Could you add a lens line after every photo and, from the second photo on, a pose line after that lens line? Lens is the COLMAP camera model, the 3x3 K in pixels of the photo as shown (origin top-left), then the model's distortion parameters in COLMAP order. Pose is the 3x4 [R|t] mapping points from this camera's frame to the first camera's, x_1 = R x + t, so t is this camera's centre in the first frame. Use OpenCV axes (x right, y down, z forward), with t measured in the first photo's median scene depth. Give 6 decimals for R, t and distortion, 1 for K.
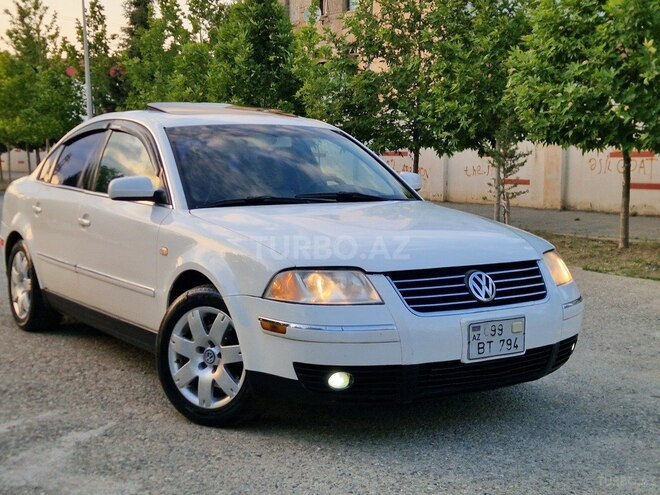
lens RADIAL K [[1004.3, 0, 350.0], [0, 1004.3, 251.7], [0, 0, 1]] dist [0.100592, 0.046909]
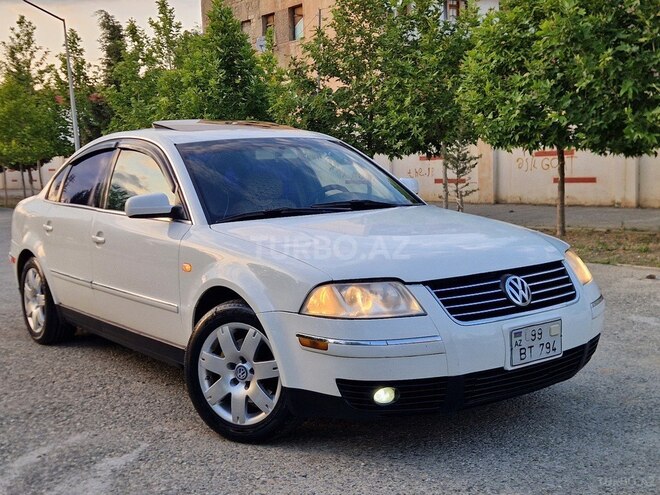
lens RADIAL K [[833.6, 0, 337.5], [0, 833.6, 247.6], [0, 0, 1]] dist [0.099975, -0.006898]
pose [[0.997682, -0.044763, 0.051261, -0.079843], [0.044462, 0.998987, 0.007009, -0.019984], [-0.051522, -0.004714, 0.998661, 0.168519]]
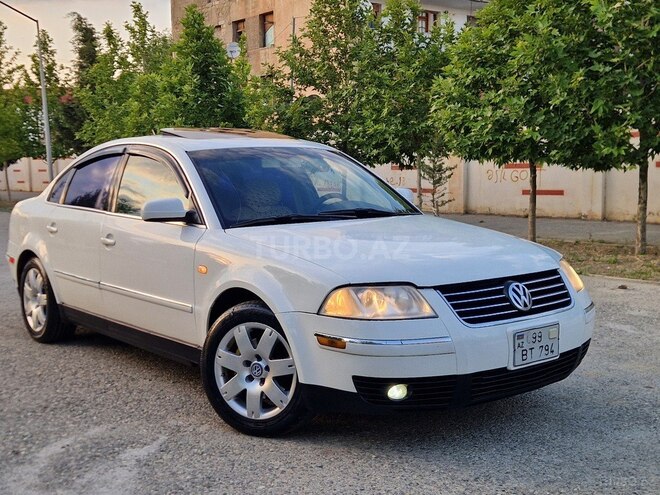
lens RADIAL K [[835.2, 0, 330.0], [0, 835.2, 247.5], [0, 0, 1]] dist [0.096273, -0.005025]
pose [[0.995438, -0.026240, 0.091737, -0.136881], [0.026345, 0.999653, 0.000069, -0.020736], [-0.091707, 0.002348, 0.995783, 0.121563]]
